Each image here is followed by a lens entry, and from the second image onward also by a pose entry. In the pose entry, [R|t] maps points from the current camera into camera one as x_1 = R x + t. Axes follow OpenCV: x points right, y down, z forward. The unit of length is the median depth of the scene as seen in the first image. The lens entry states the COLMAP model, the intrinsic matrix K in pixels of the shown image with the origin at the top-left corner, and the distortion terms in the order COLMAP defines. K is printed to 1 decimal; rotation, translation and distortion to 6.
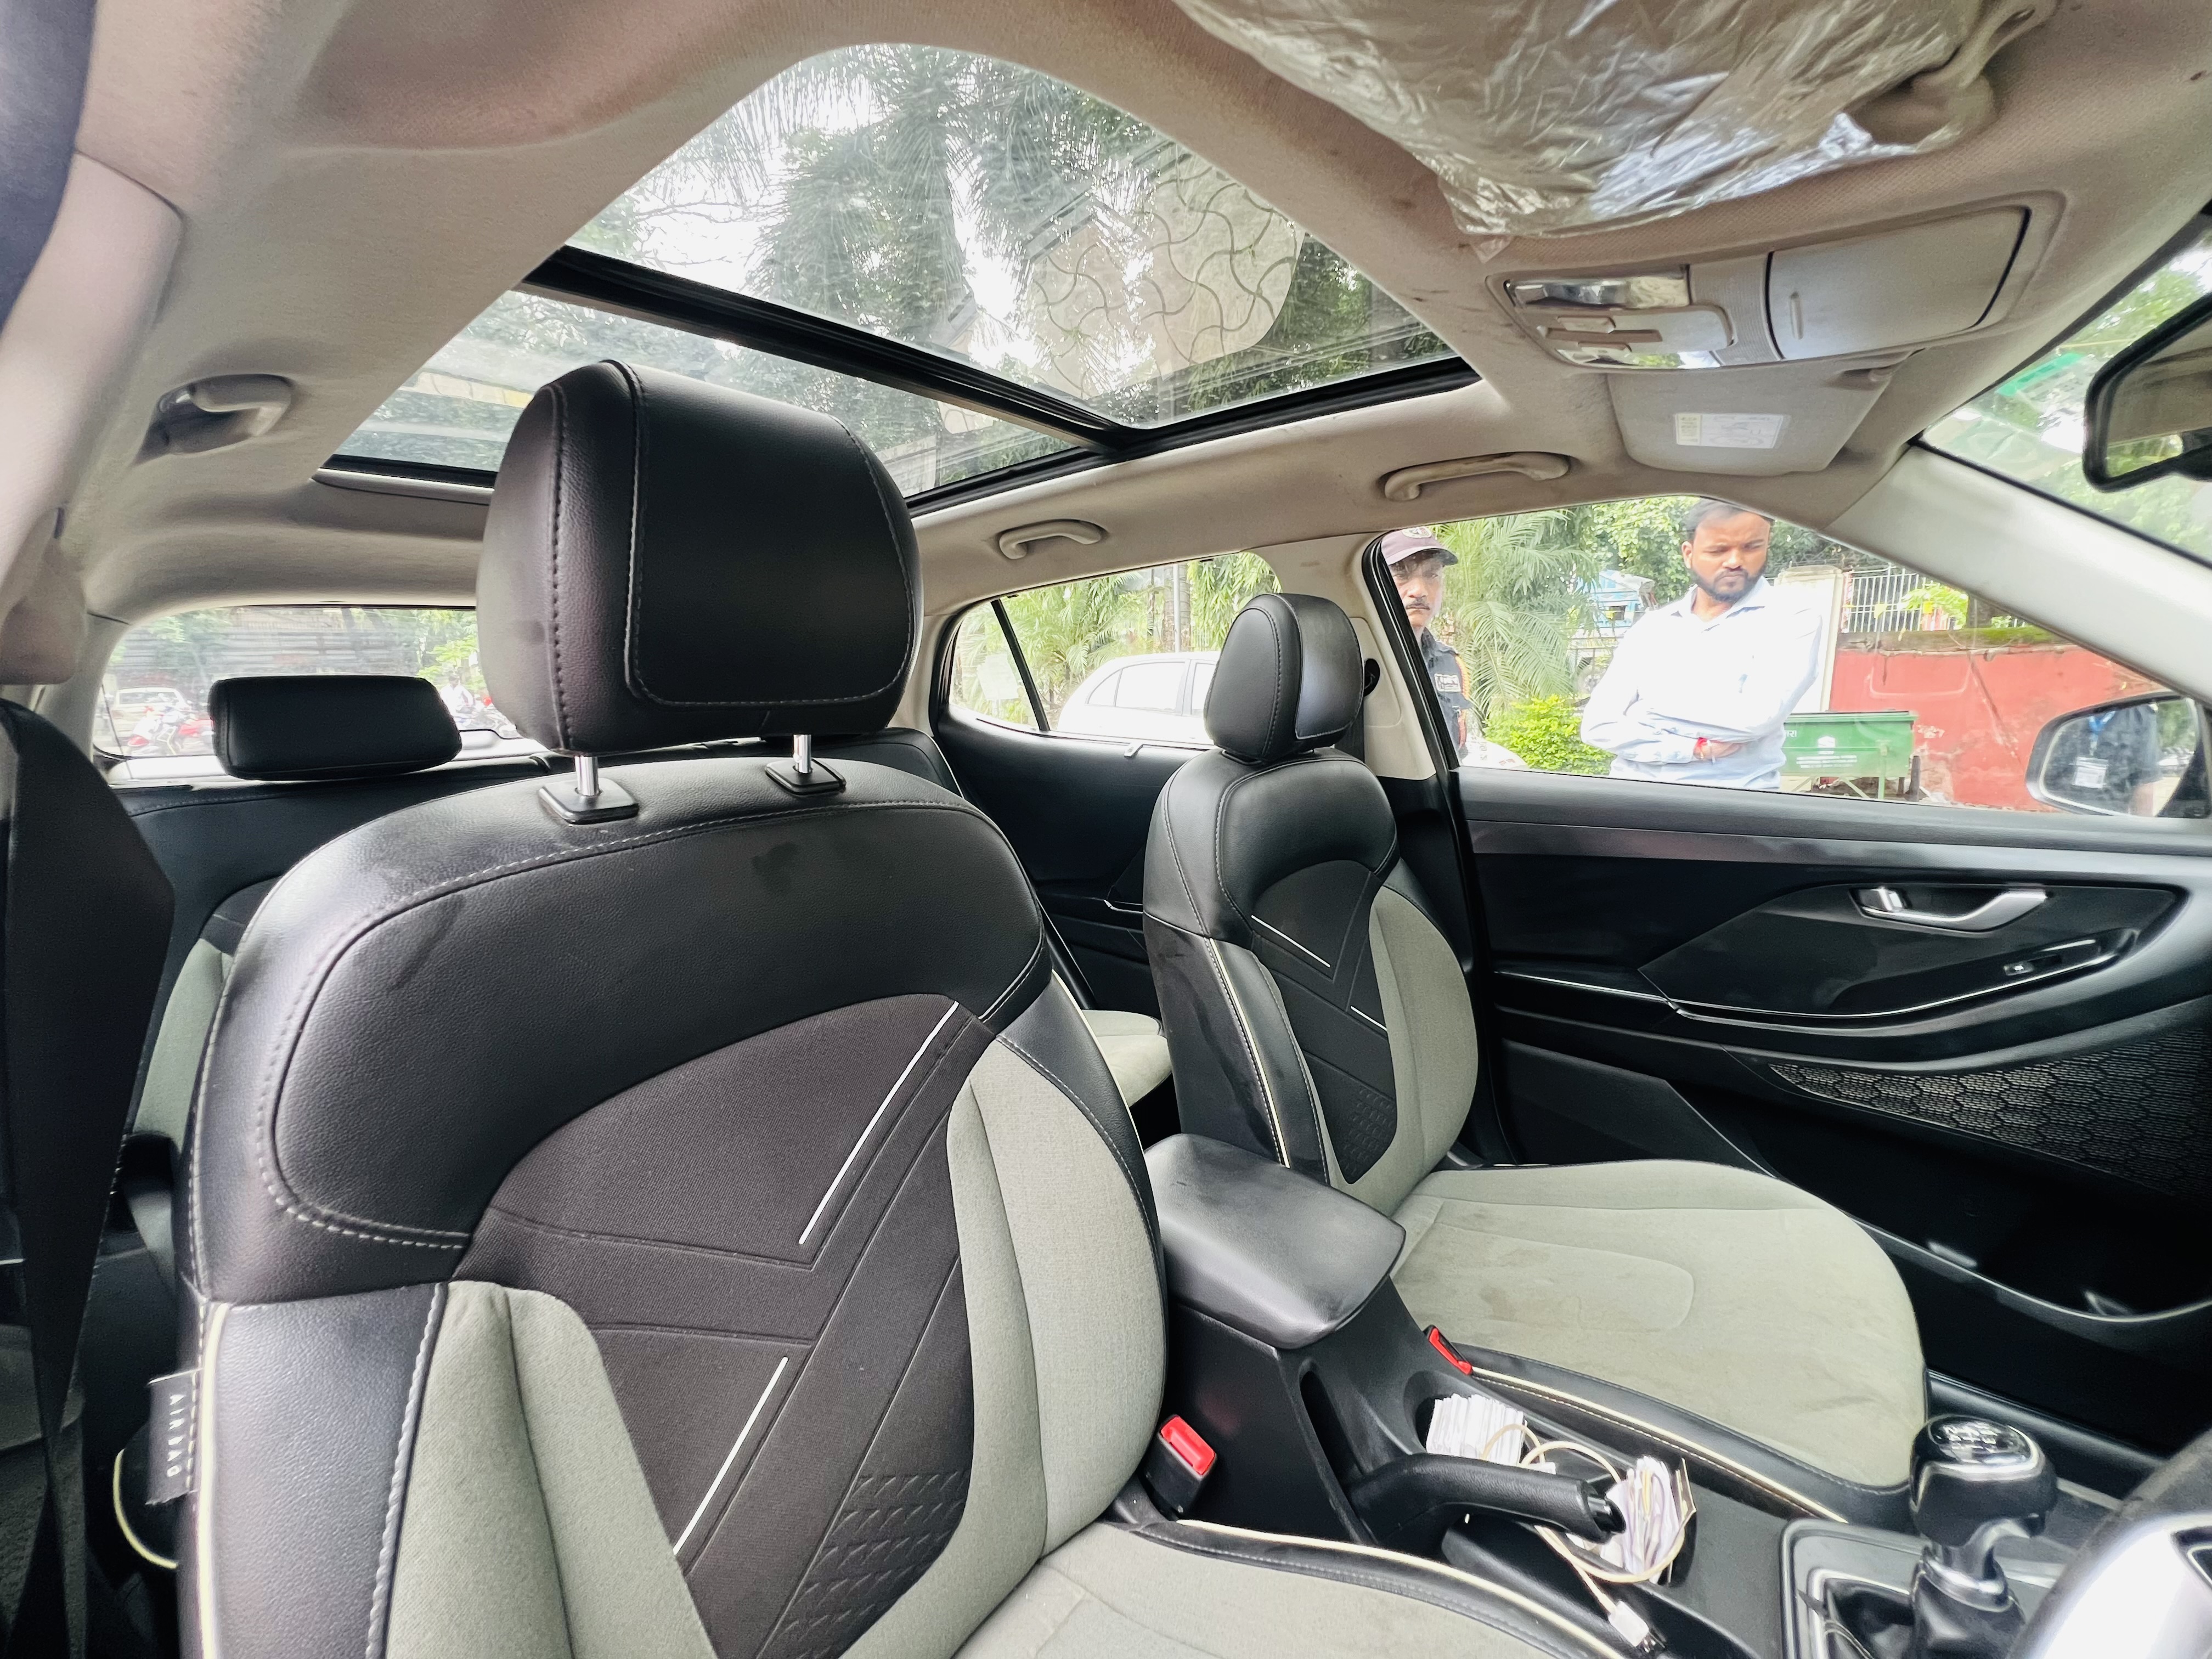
lens RADIAL K [[885.0, 0, 1109.9], [0, 885.0, 829.7], [0, 0, 1]] dist [0.000786, -0.000047]
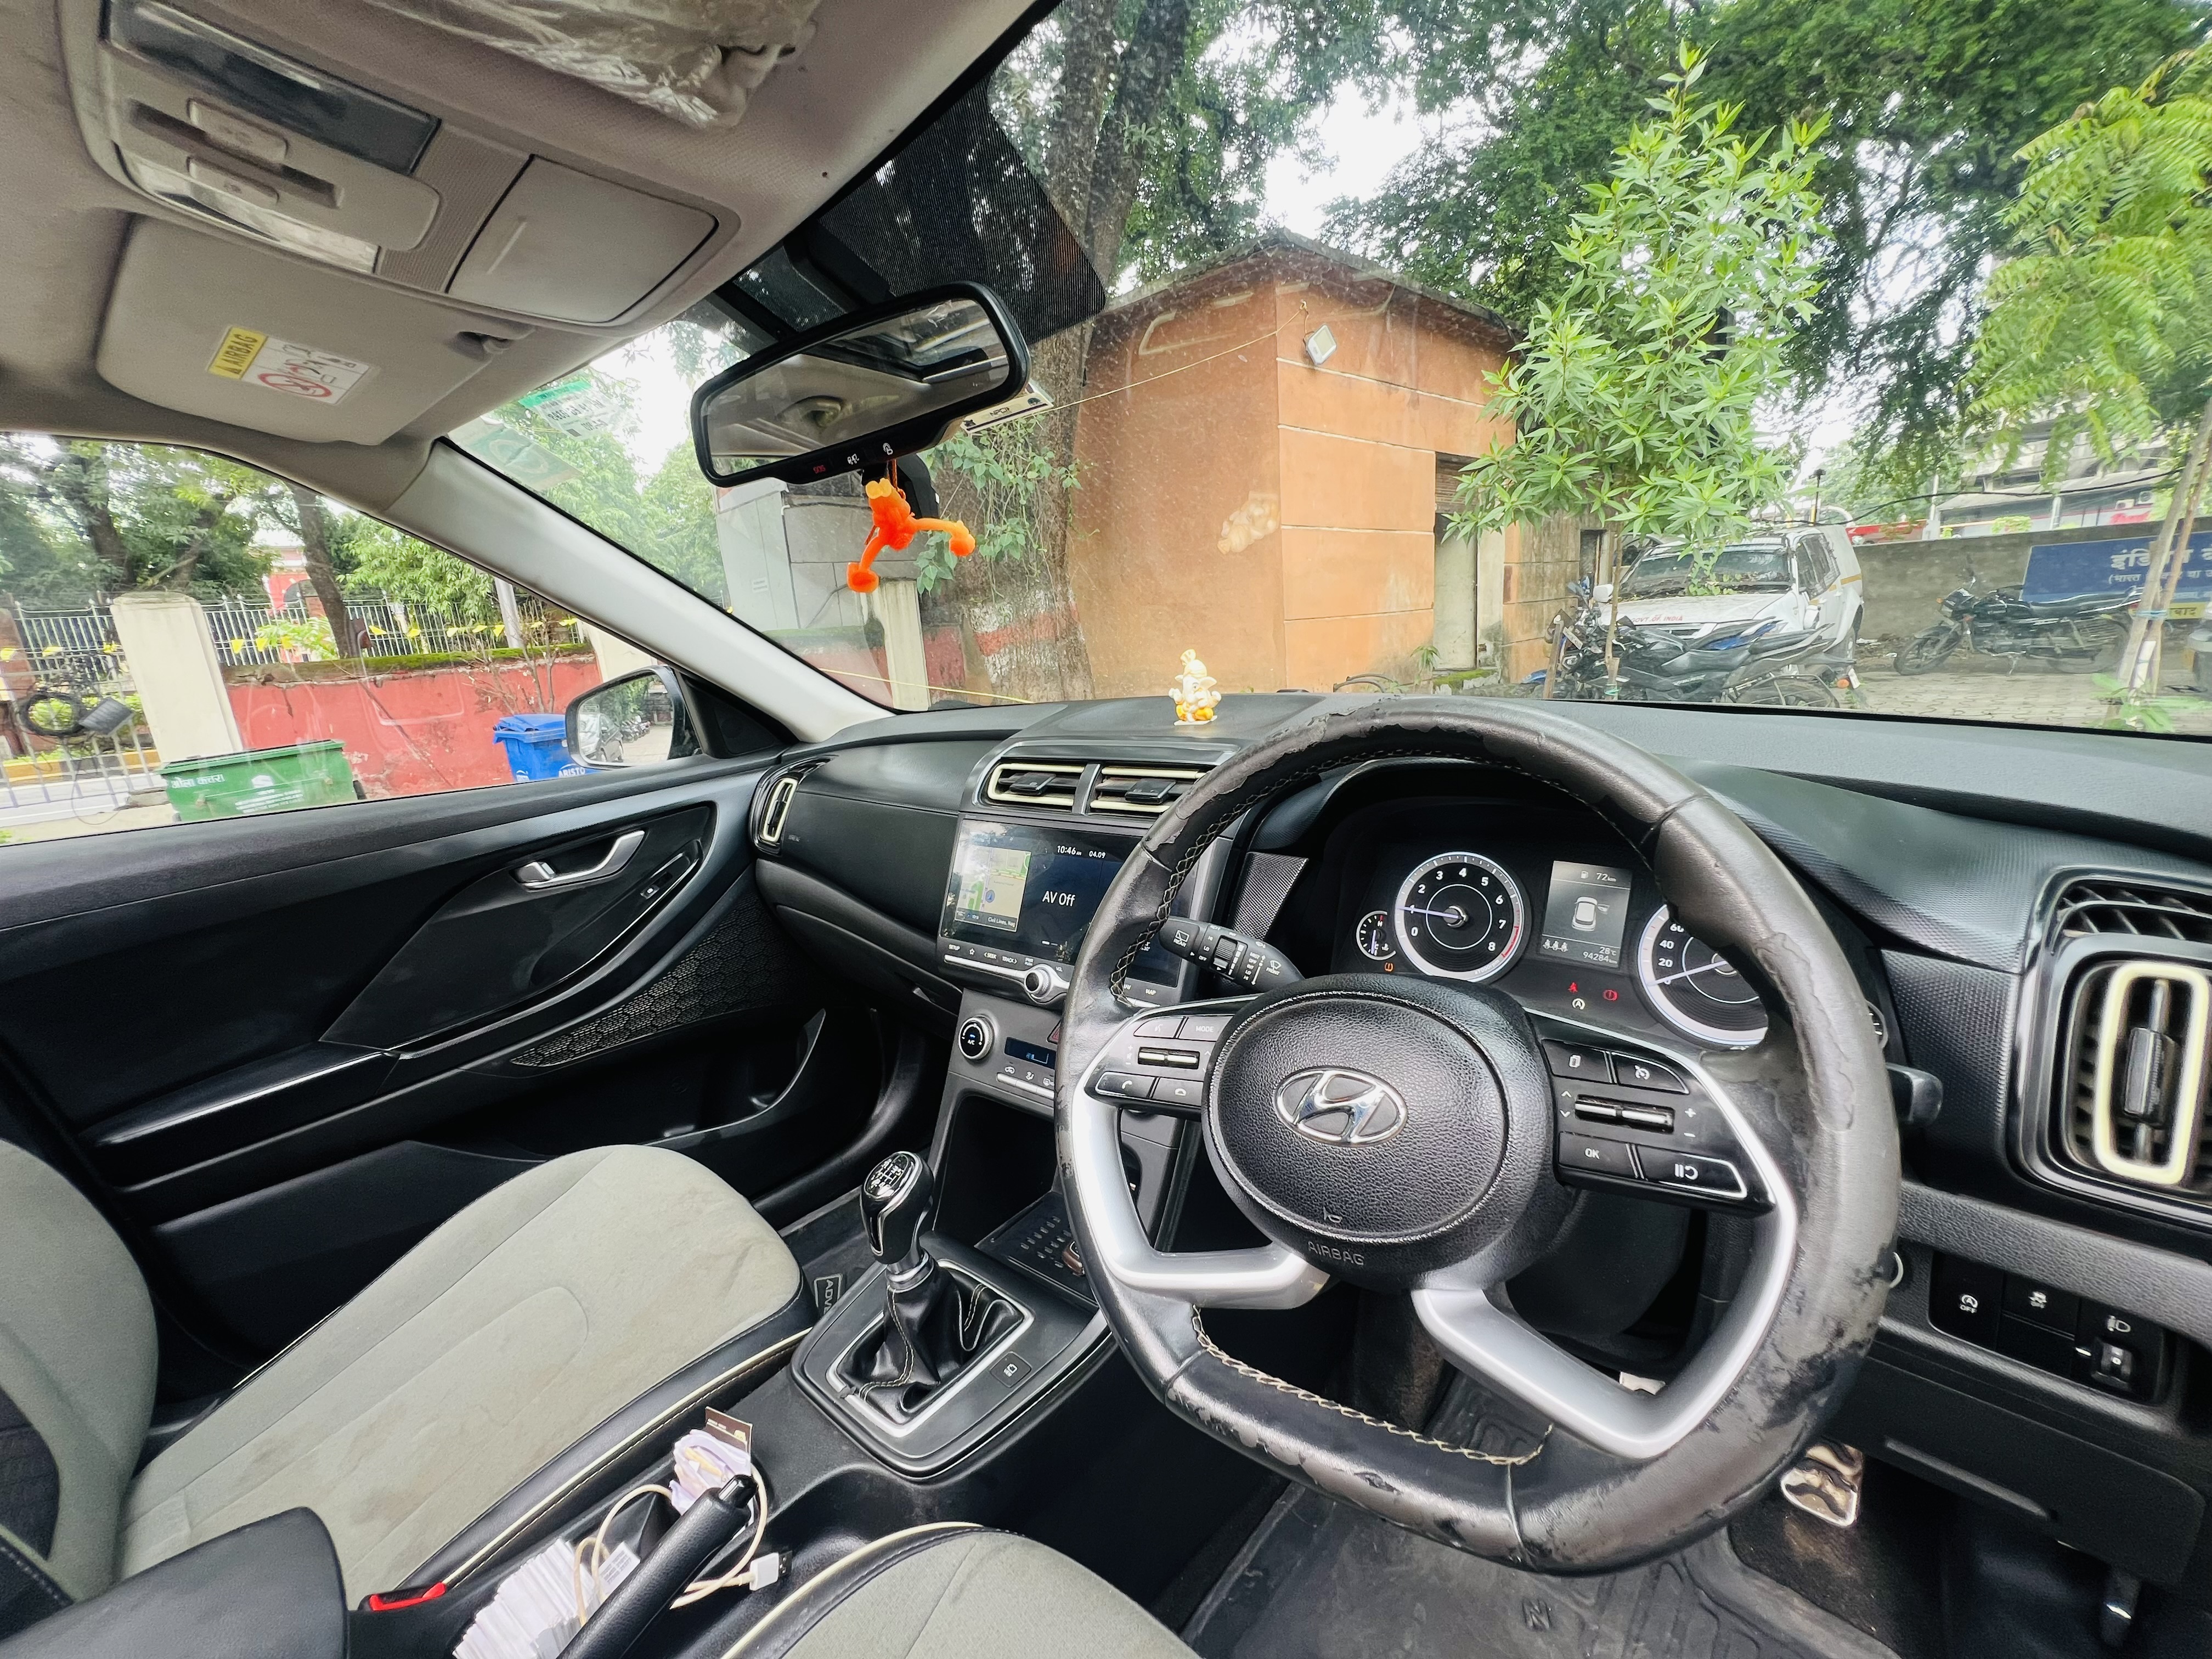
lens RADIAL K [[882.6, 0, 1109.9], [0, 882.6, 825.5], [0, 0, 1]] dist [-0.002288, 0.000198]
pose [[0.097562, -0.208794, 0.973081, -0.097478], [0.248731, 0.951833, 0.179297, 0.005801], [-0.963647, 0.224543, 0.144796, 0.163305]]
